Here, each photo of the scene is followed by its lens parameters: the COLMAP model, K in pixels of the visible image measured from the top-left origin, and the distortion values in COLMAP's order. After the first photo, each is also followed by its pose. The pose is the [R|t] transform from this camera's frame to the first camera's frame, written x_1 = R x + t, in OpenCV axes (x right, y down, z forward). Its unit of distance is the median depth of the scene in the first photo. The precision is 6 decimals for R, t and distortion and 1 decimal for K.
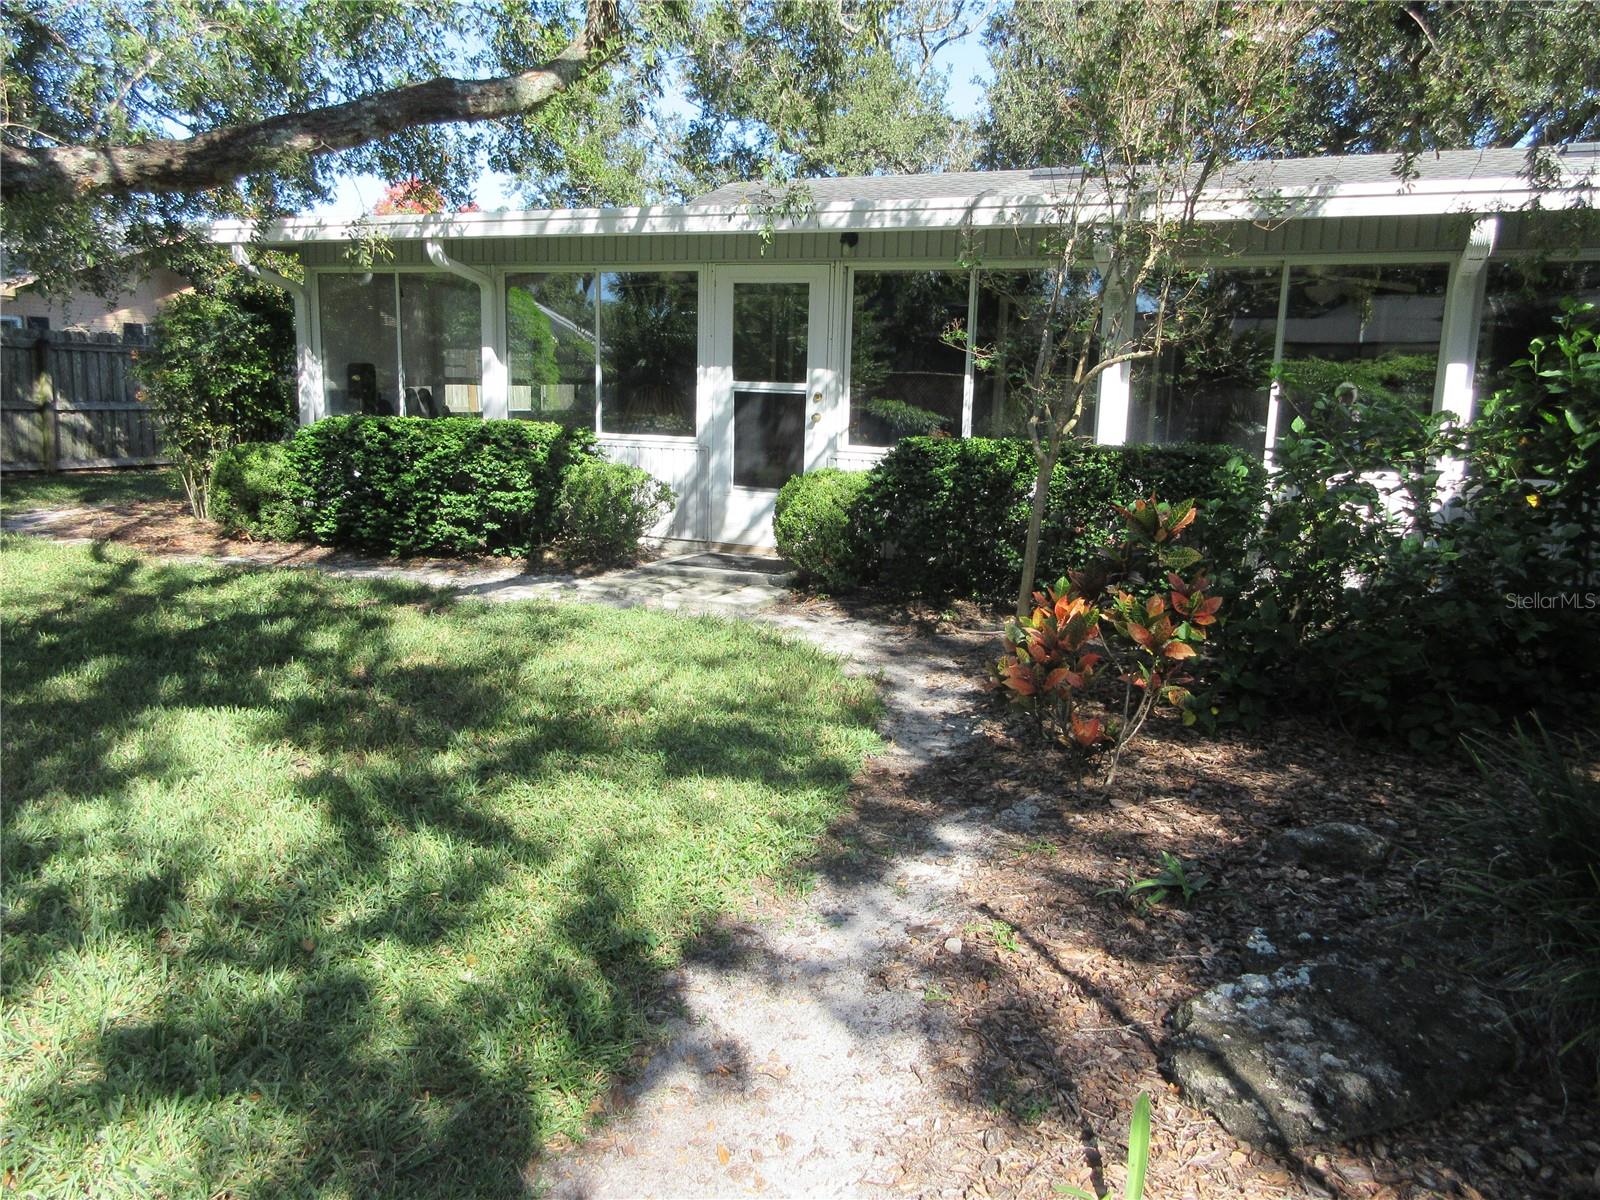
lens RADIAL K [[1204.9, 0, 794.7], [0, 1204.9, 607.7], [0, 0, 1]] dist [0.024754, -0.015293]
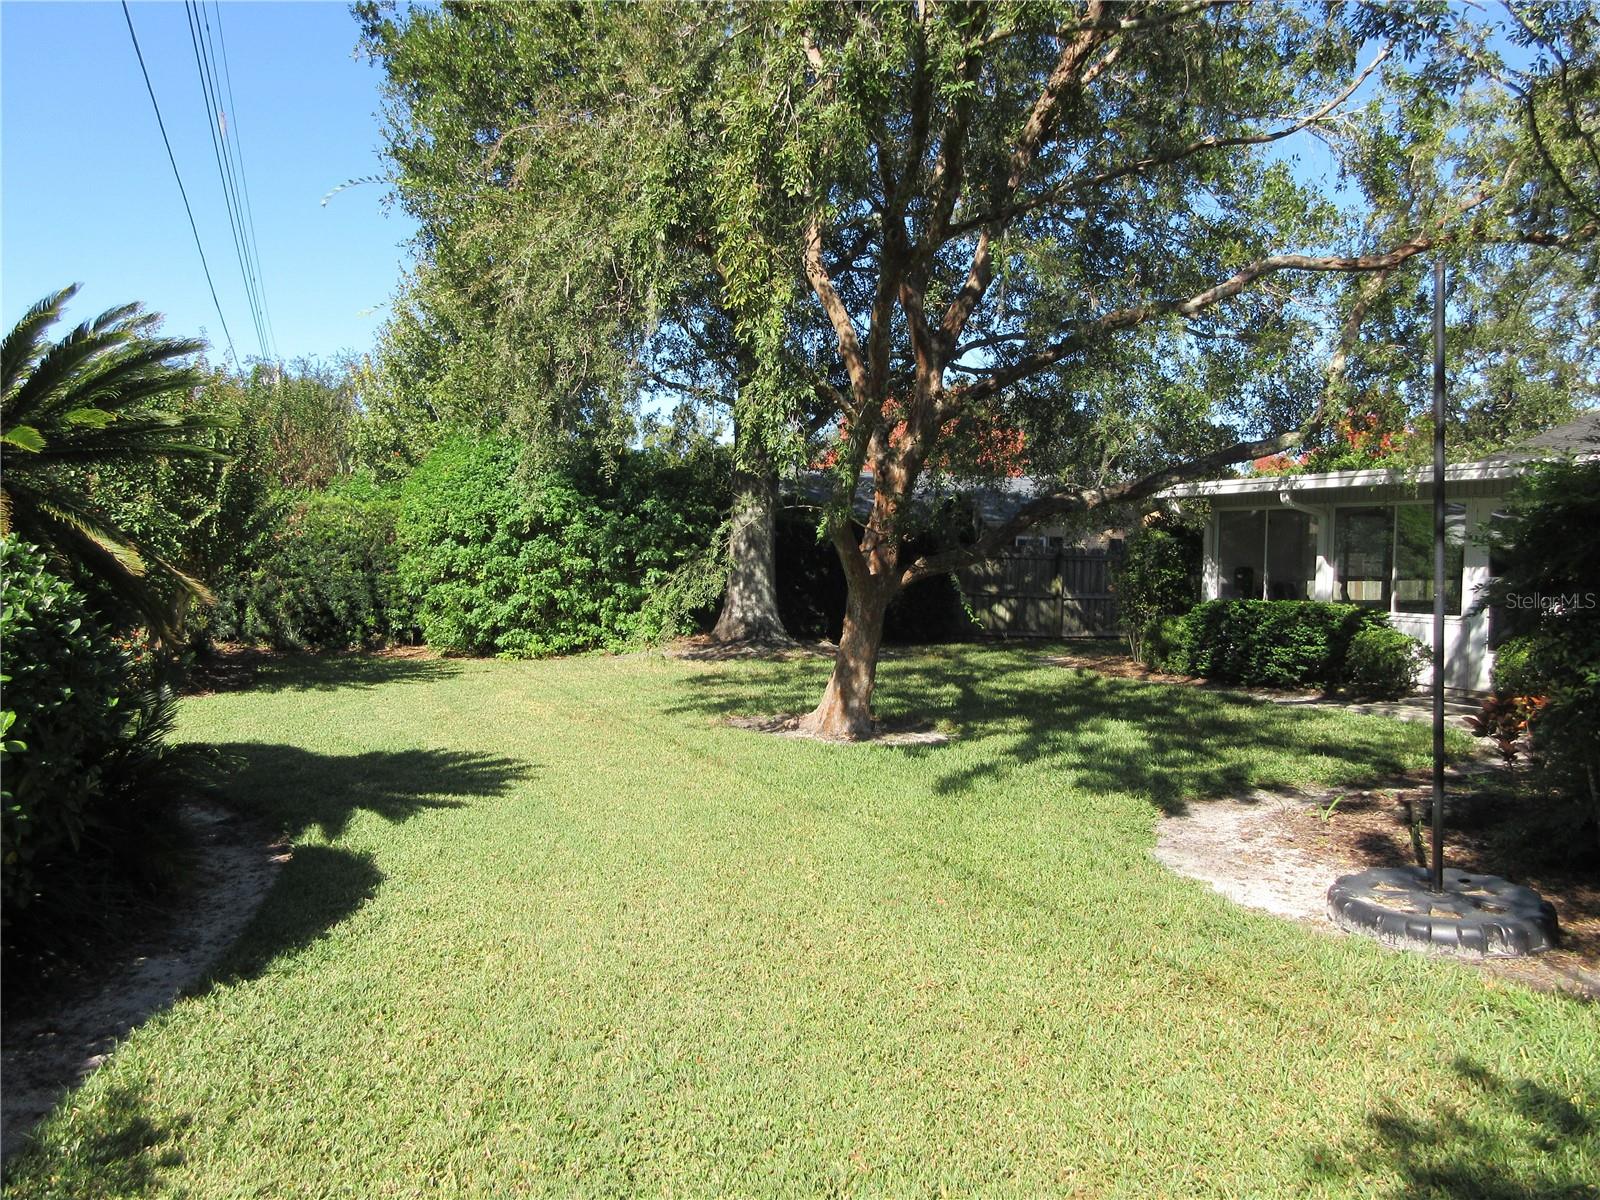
lens RADIAL K [[1204.9, 0, 797.4], [0, 1204.9, 606.2], [0, 0, 1]] dist [0.024754, -0.015293]
pose [[0.731194, 0.013202, -0.682042, 0.320330], [-0.123683, 0.985808, -0.113514, 0.106088], [0.670863, 0.167358, 0.722450, -0.558227]]
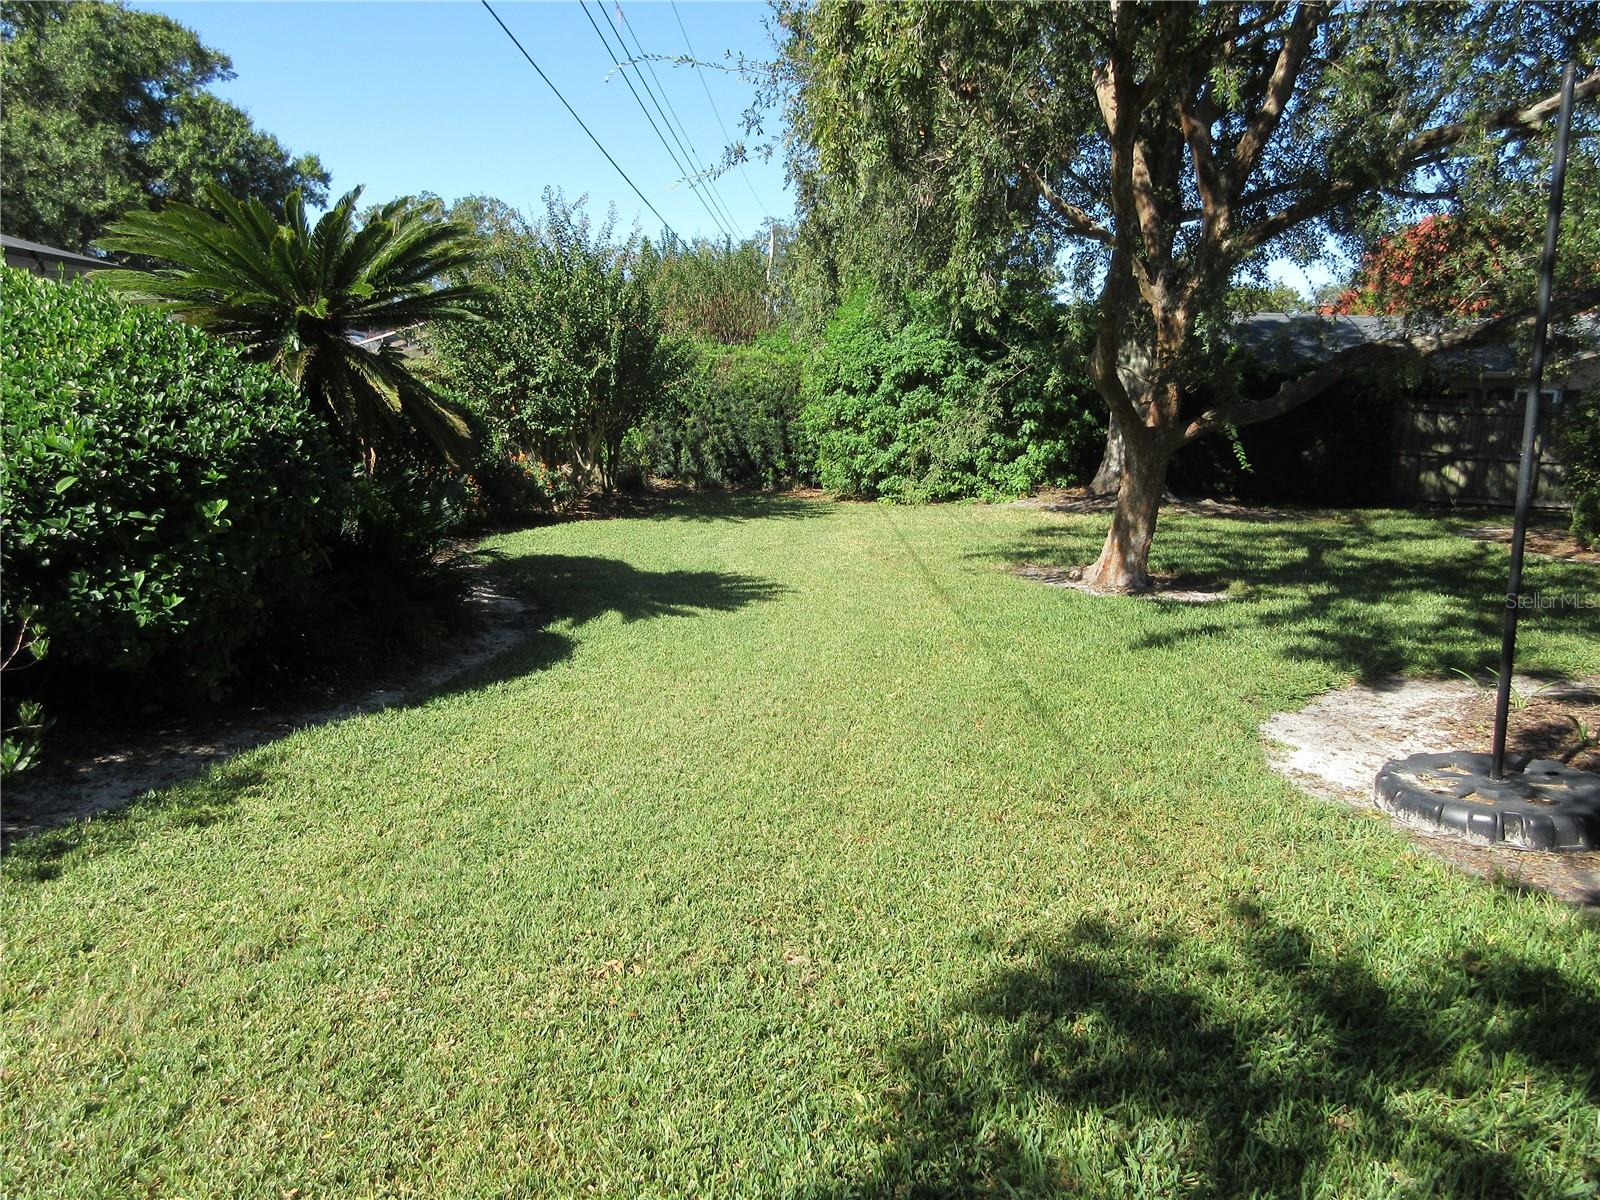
lens RADIAL K [[1204.9, 0, 801.4], [0, 1204.9, 600.5], [0, 0, 1]] dist [0.024754, -0.015293]
pose [[0.391759, 0.135862, -0.909982, 0.497761], [-0.186678, 0.980203, 0.065979, 0.083373], [0.900931, 0.144026, 0.409365, -0.422595]]
